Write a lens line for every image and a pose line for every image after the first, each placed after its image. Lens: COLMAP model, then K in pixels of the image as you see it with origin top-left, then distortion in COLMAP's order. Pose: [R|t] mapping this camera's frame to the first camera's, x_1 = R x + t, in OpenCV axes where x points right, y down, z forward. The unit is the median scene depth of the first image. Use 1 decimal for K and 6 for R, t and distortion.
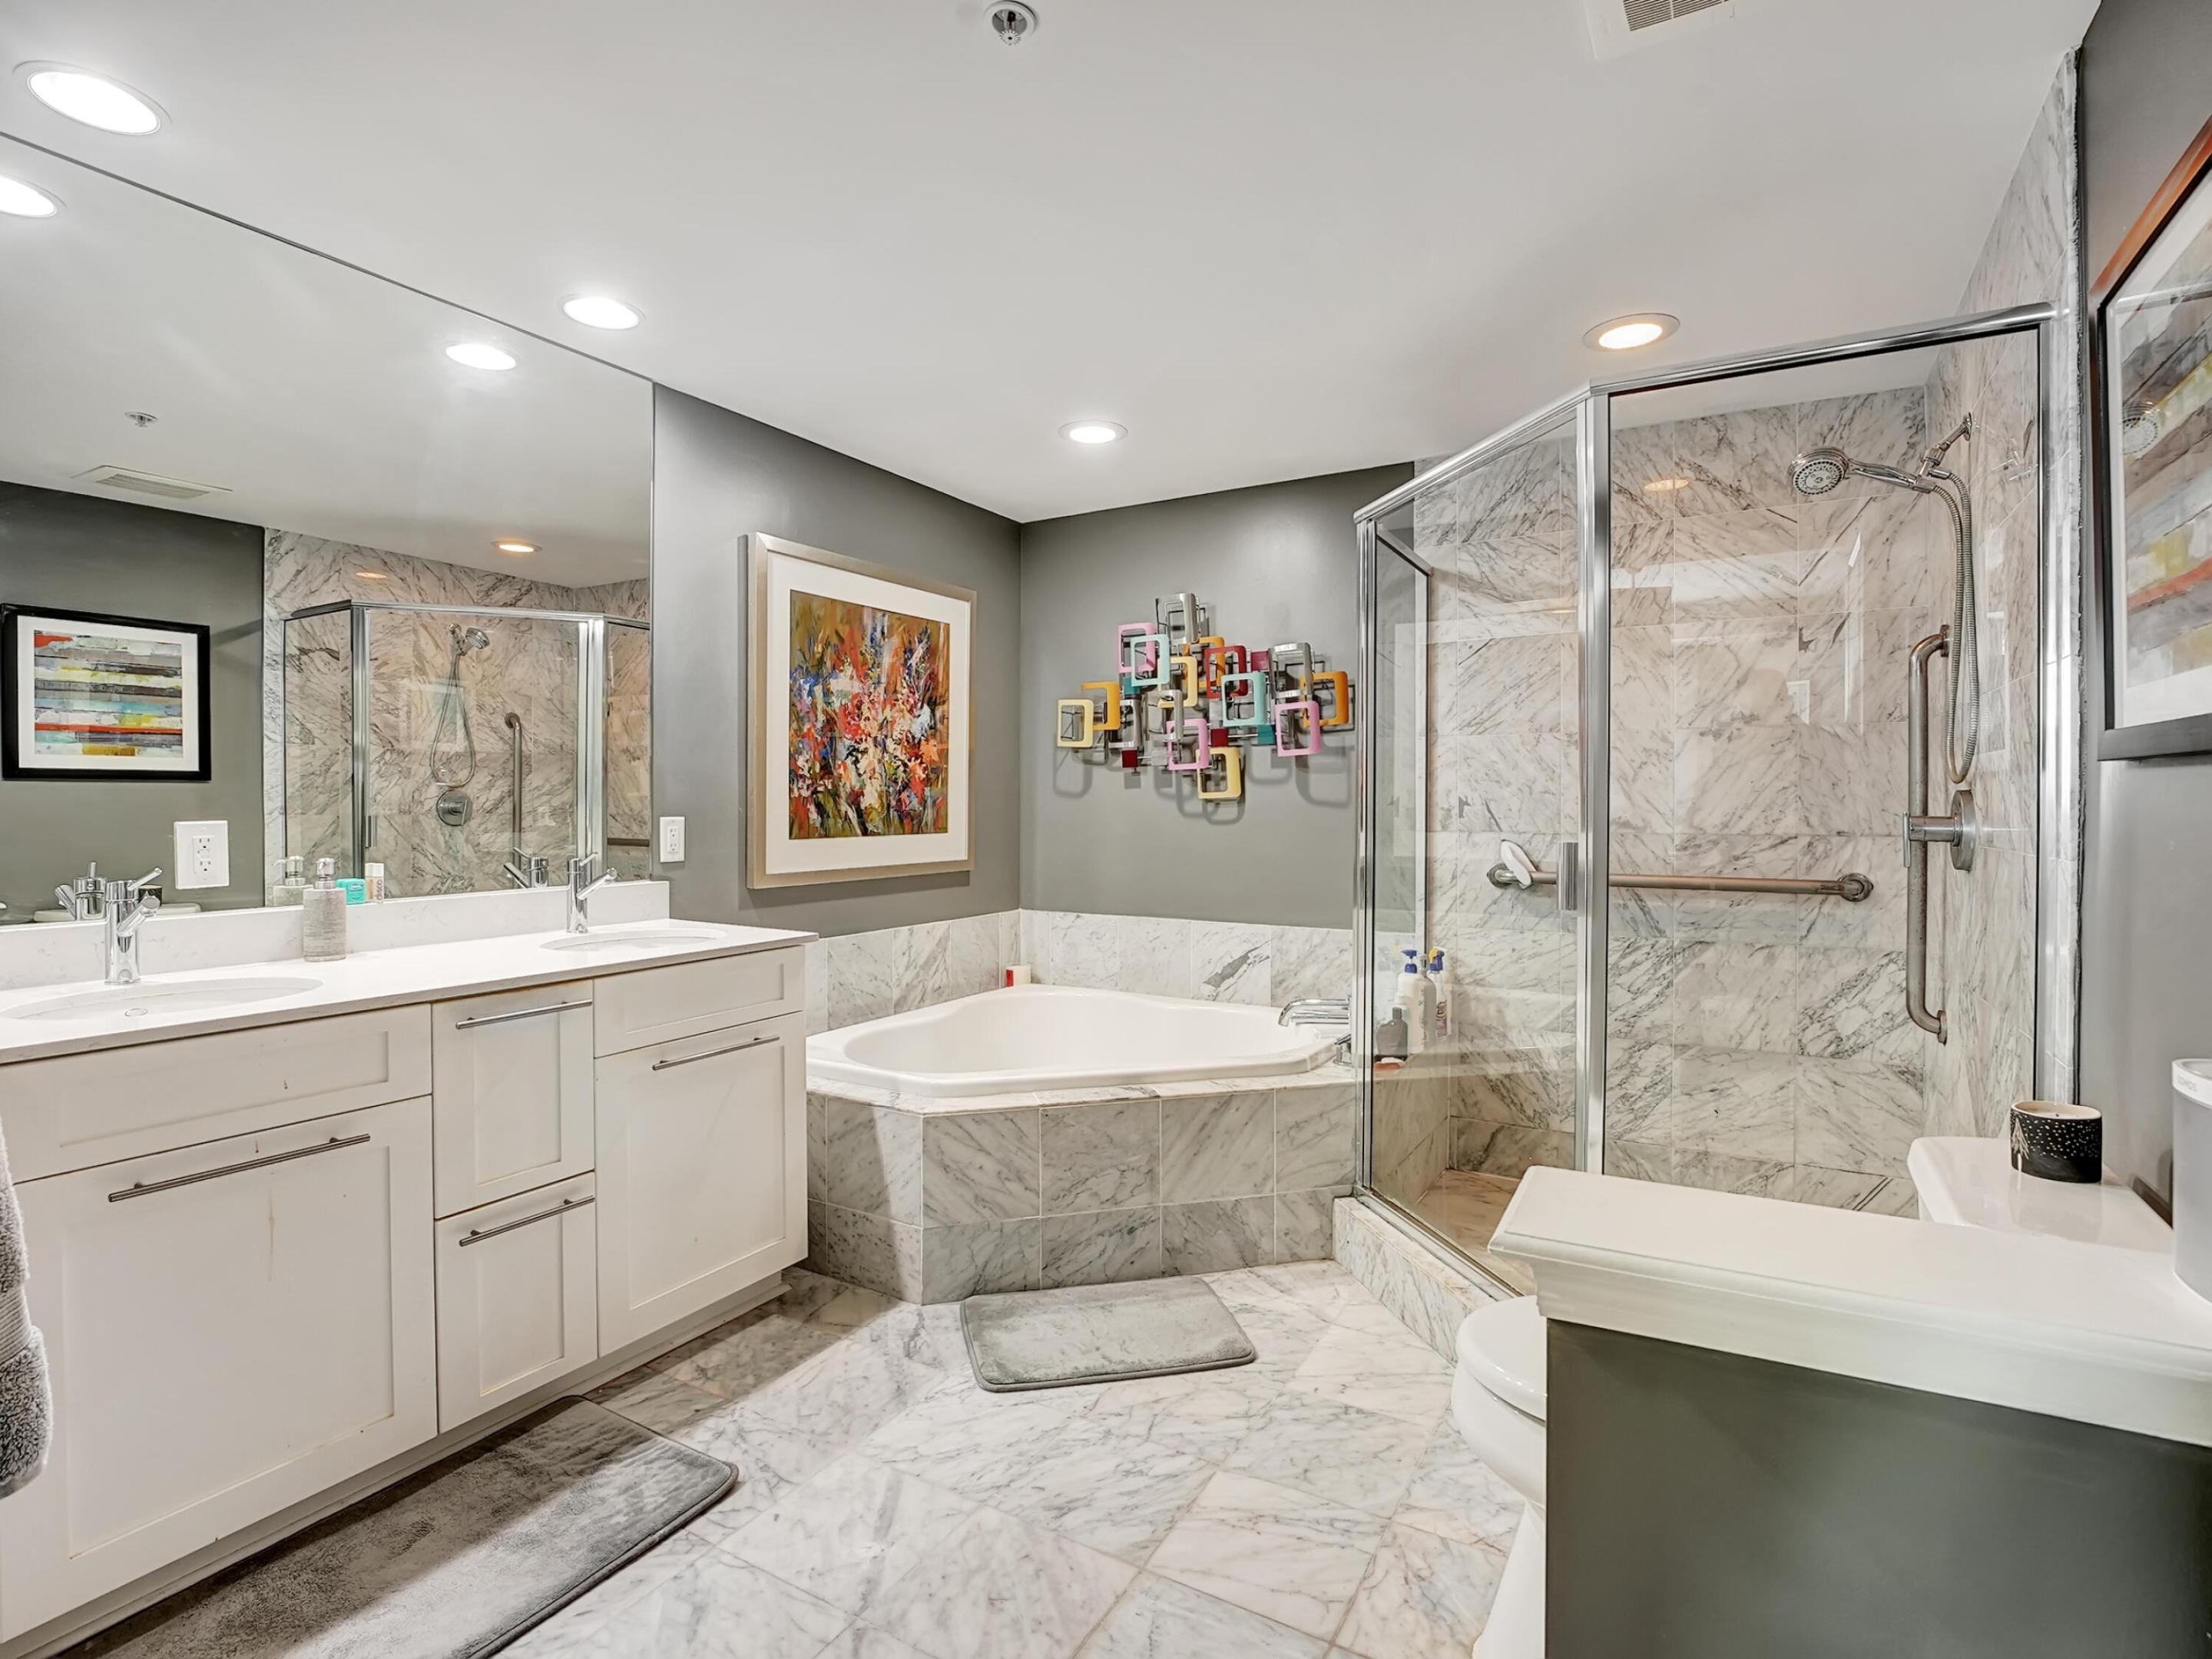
lens RADIAL K [[1090.8, 0, 1101.3], [0, 1090.8, 814.7], [0, 0, 1]] dist [-0.008097, -0.002336]
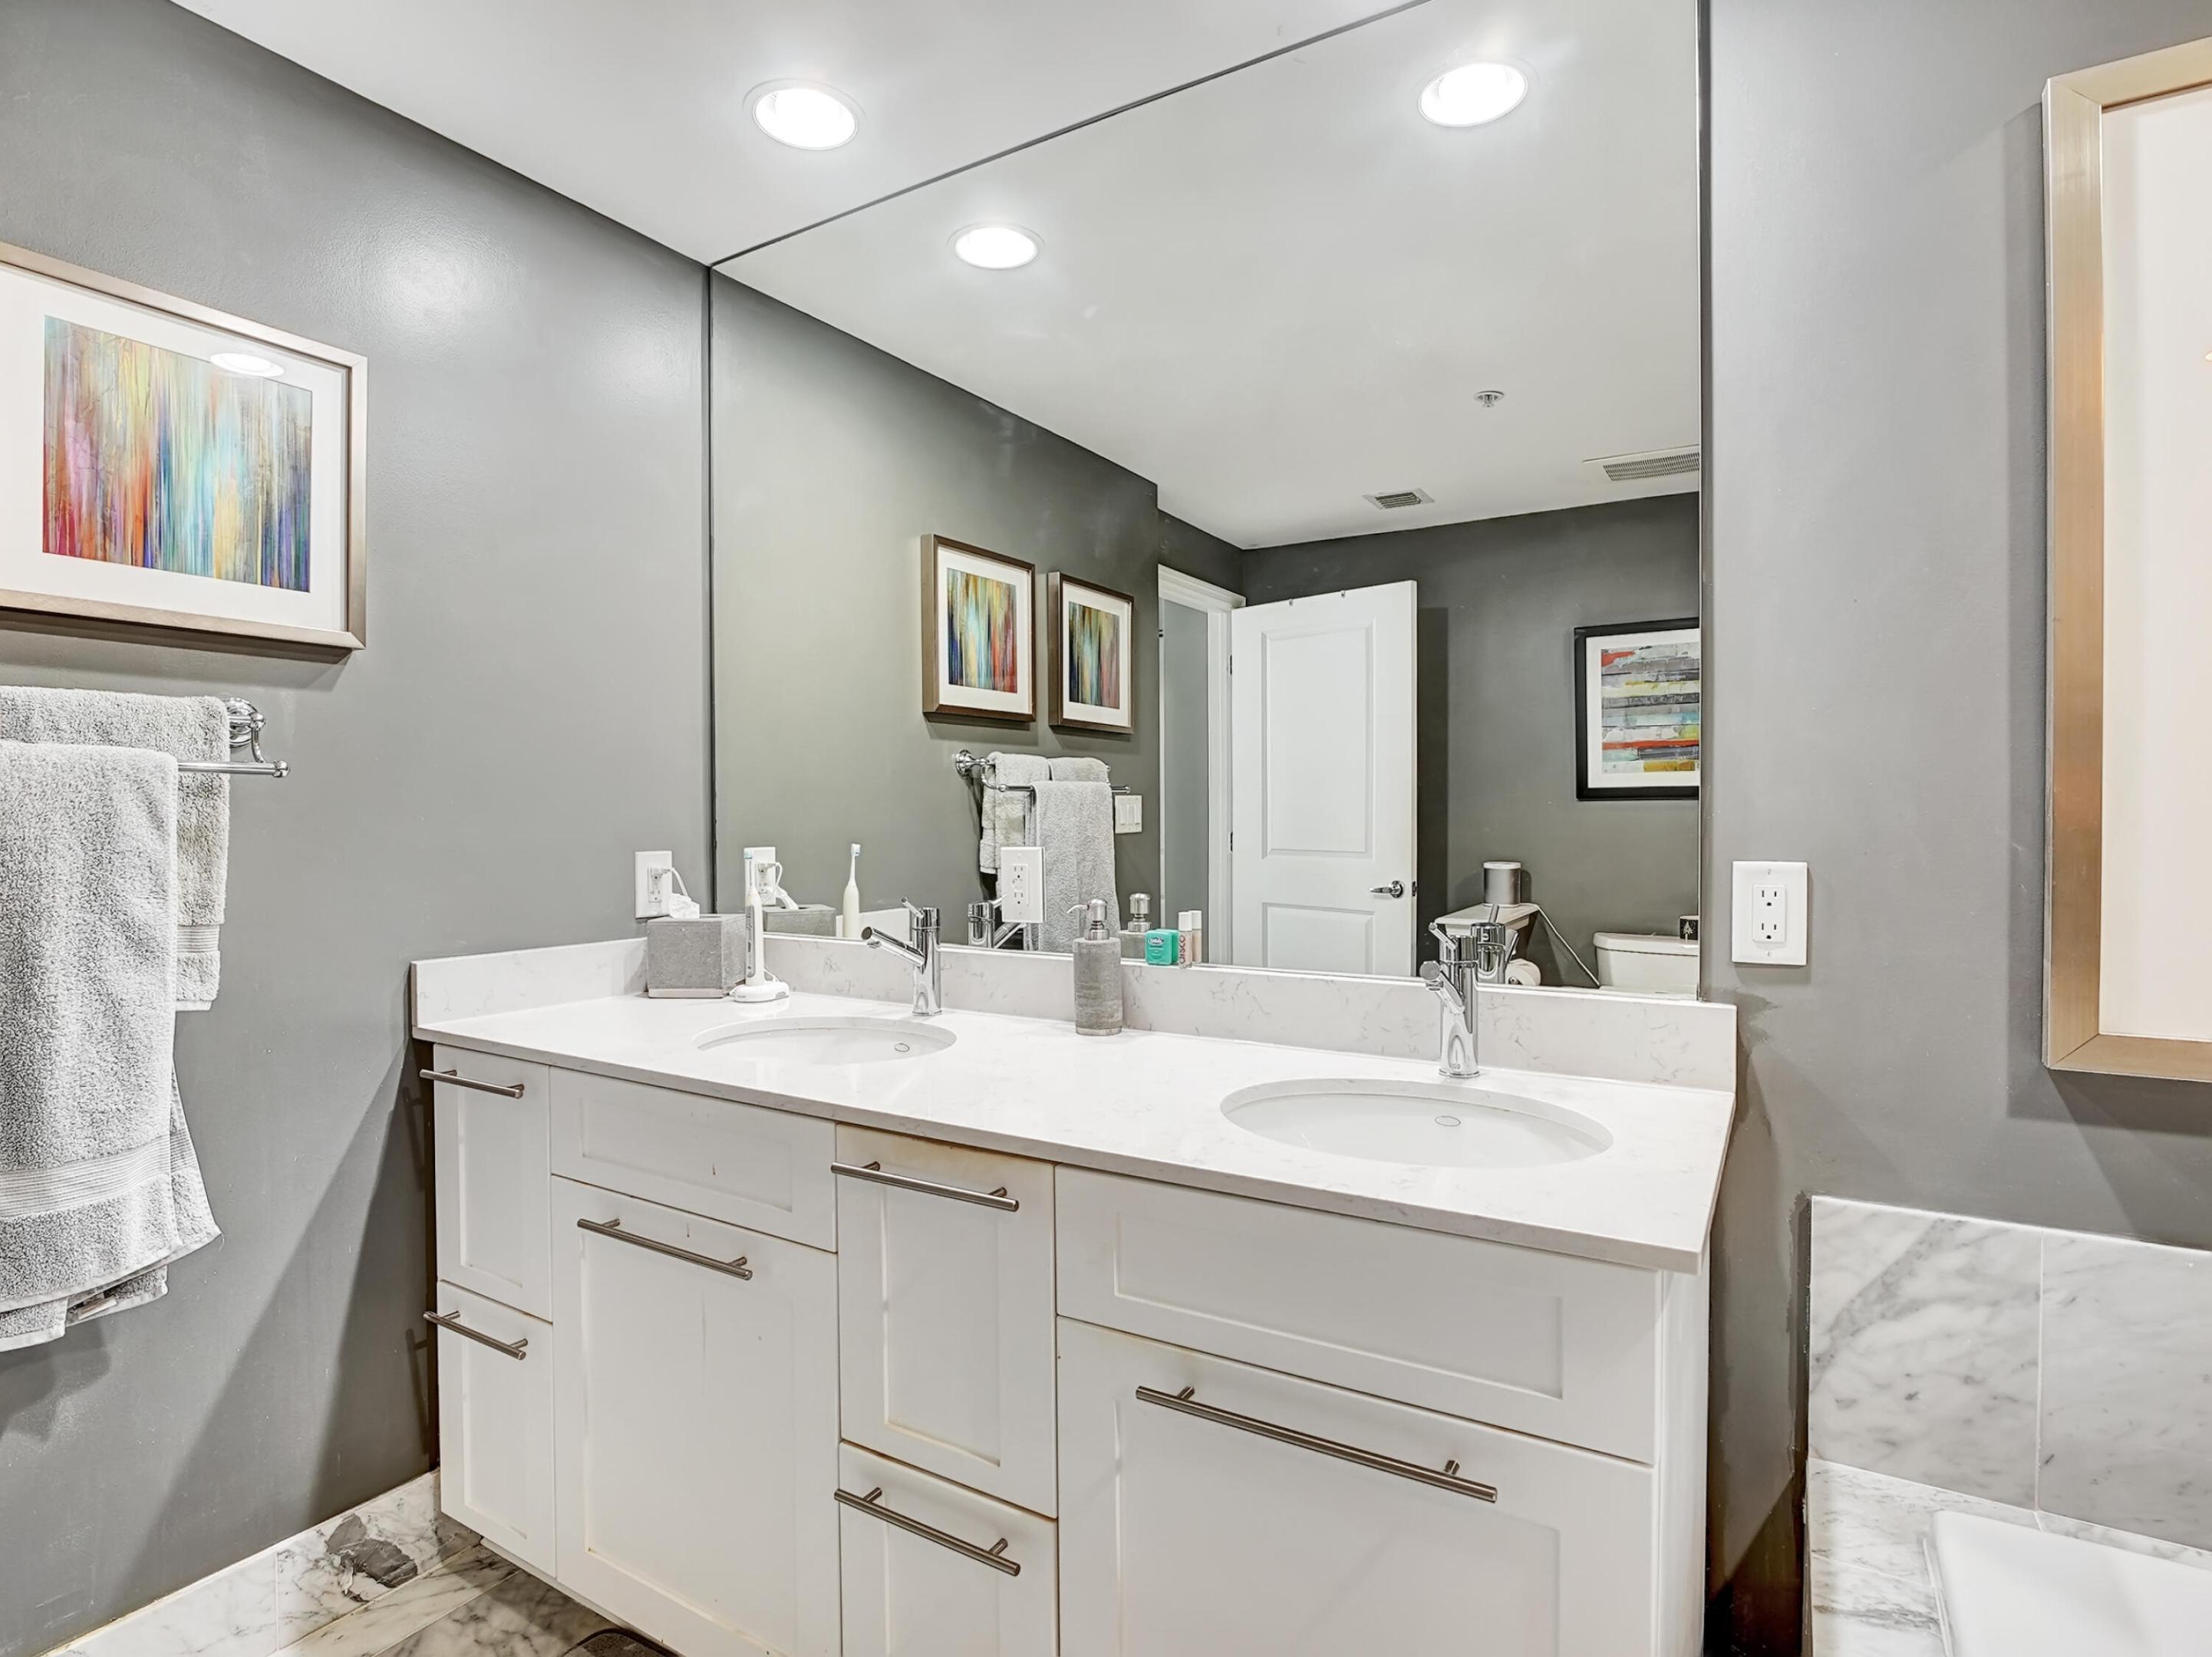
lens RADIAL K [[1090.7, 0, 1108.0], [0, 1090.7, 839.1], [0, 0, 1]] dist [-0.008097, -0.002336]
pose [[-0.005983, 0.017580, -0.999828, 0.038582], [-0.007557, 0.999816, 0.017625, -0.011184], [0.999954, 0.007661, -0.005849, 0.666343]]
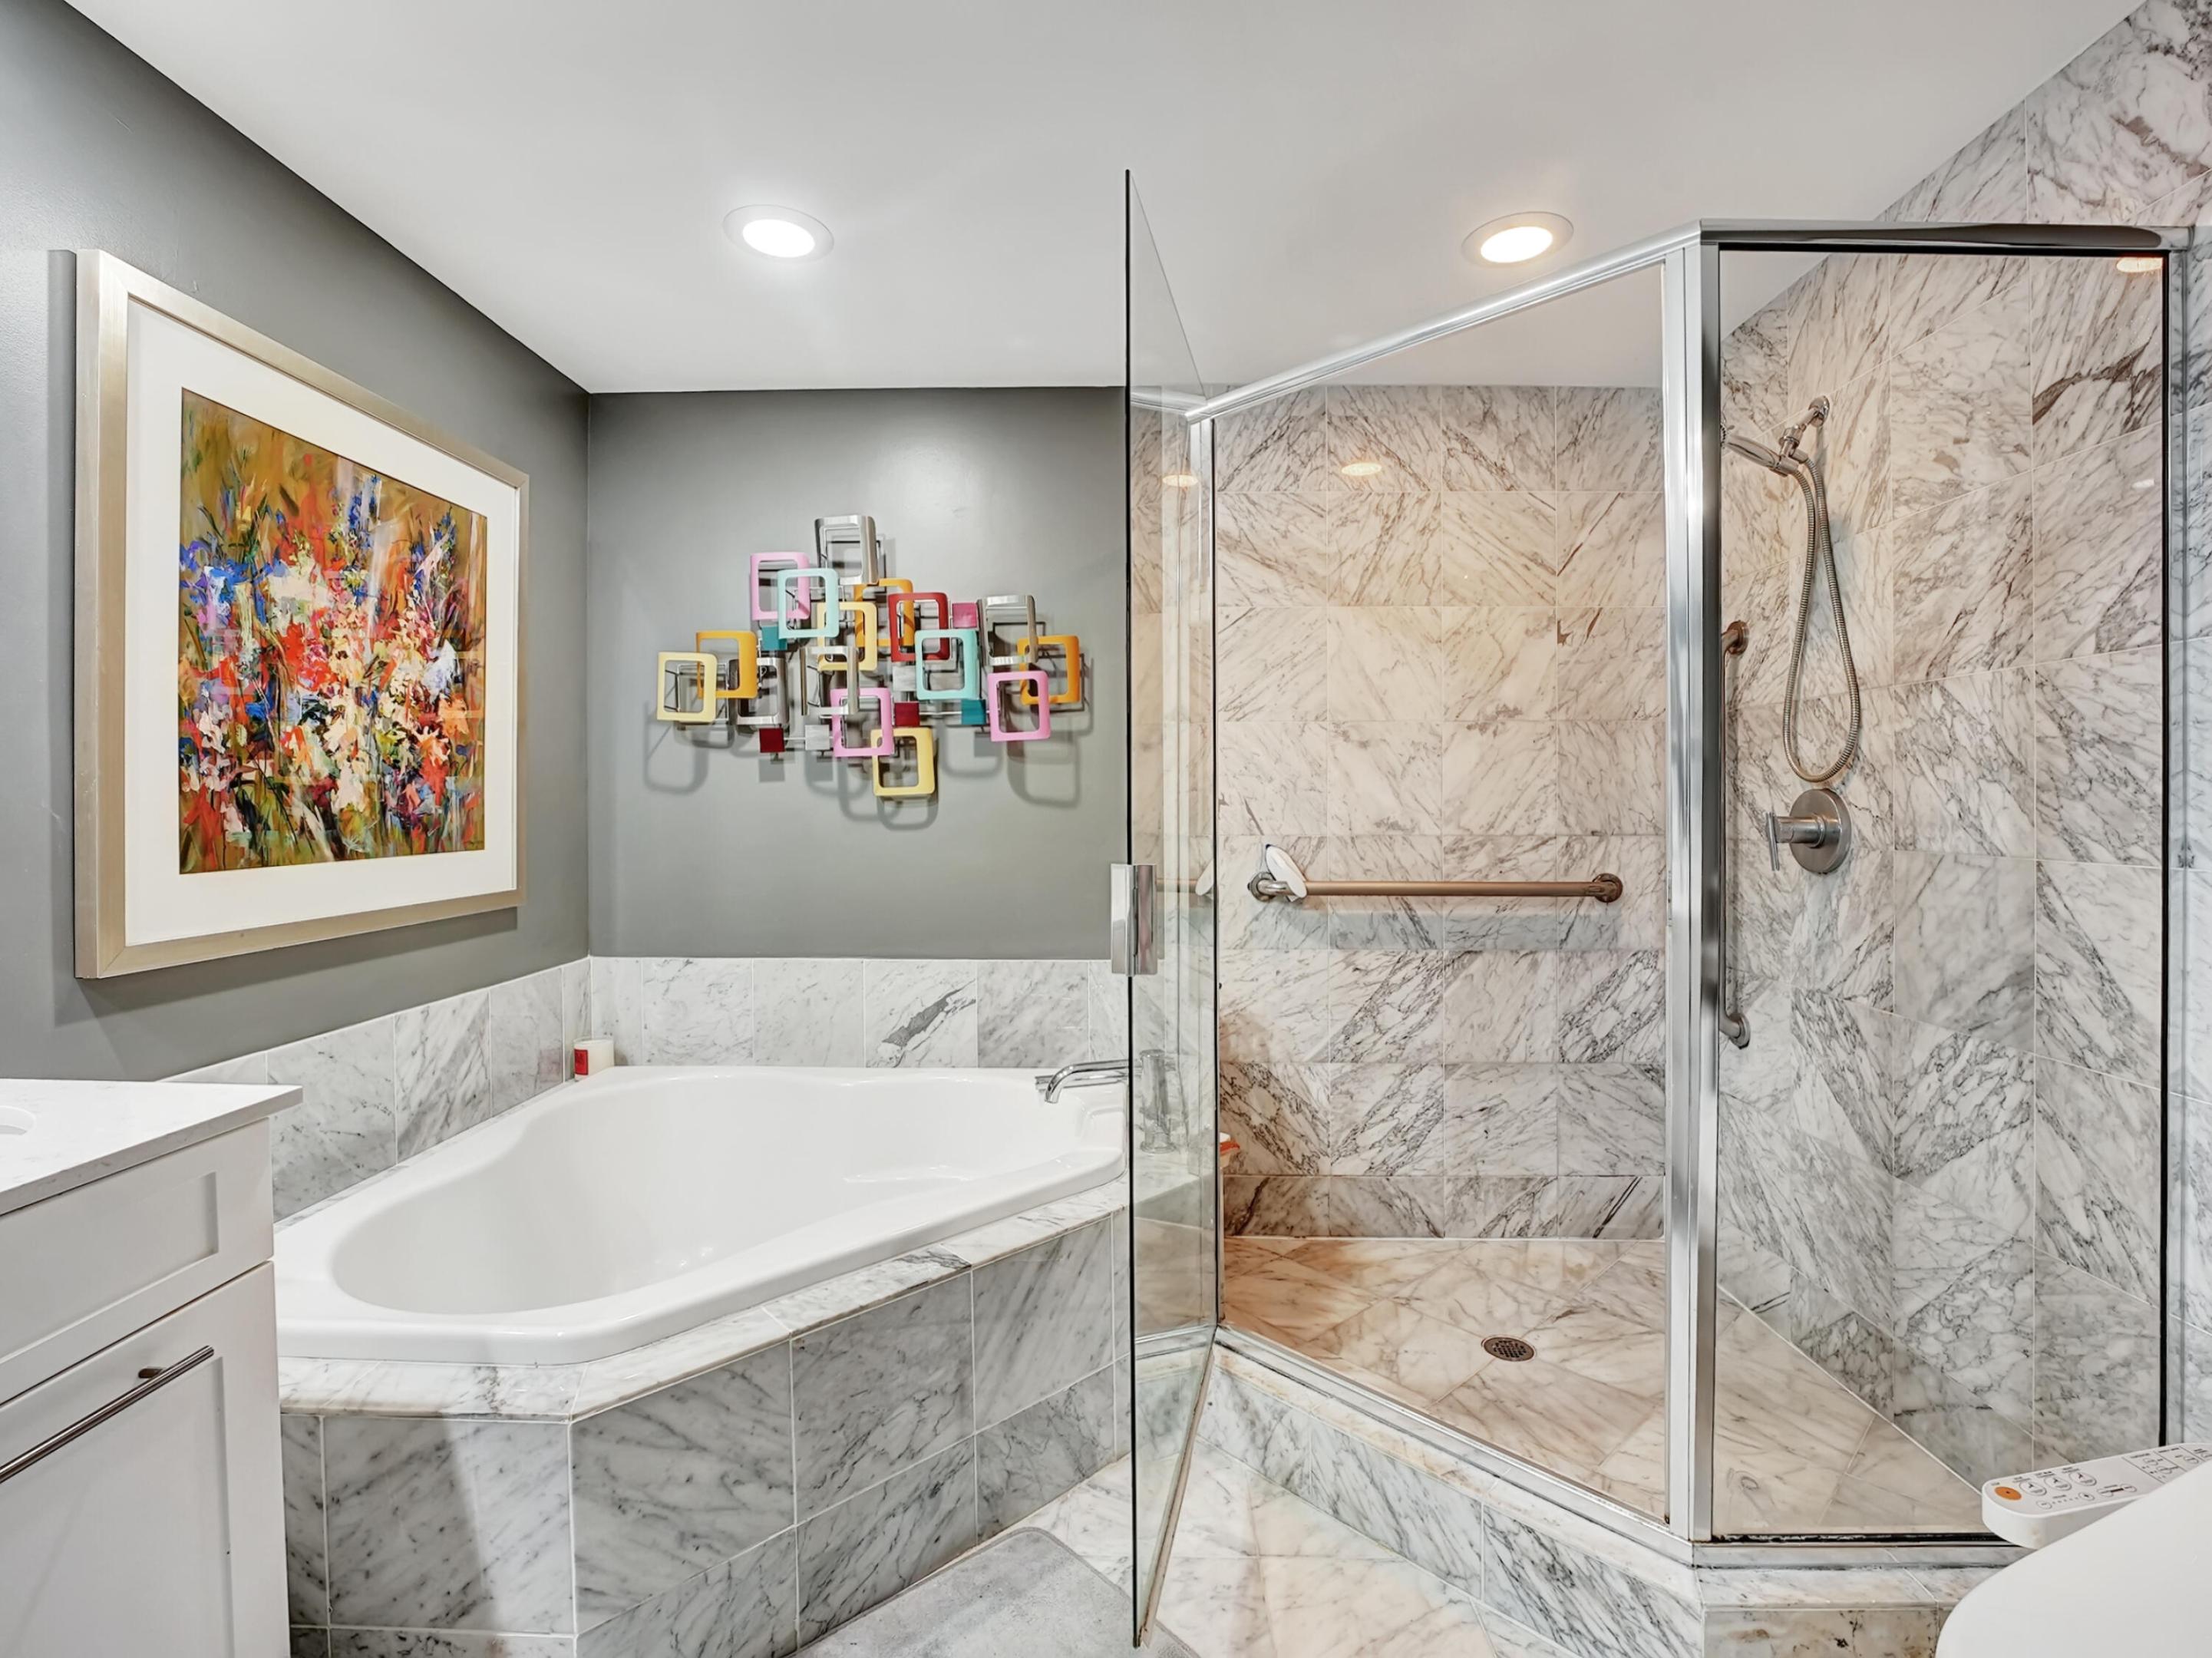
lens RADIAL K [[1029.7, 0, 1112.1], [0, 1029.7, 820.7], [0, 0, 1]] dist [-0.023334, 0.000828]
pose [[0.870701, -0.009371, 0.491723, -0.137982], [0.005208, 0.999938, 0.009834, -0.004580], [-0.491784, -0.006002, 0.870696, 0.369798]]
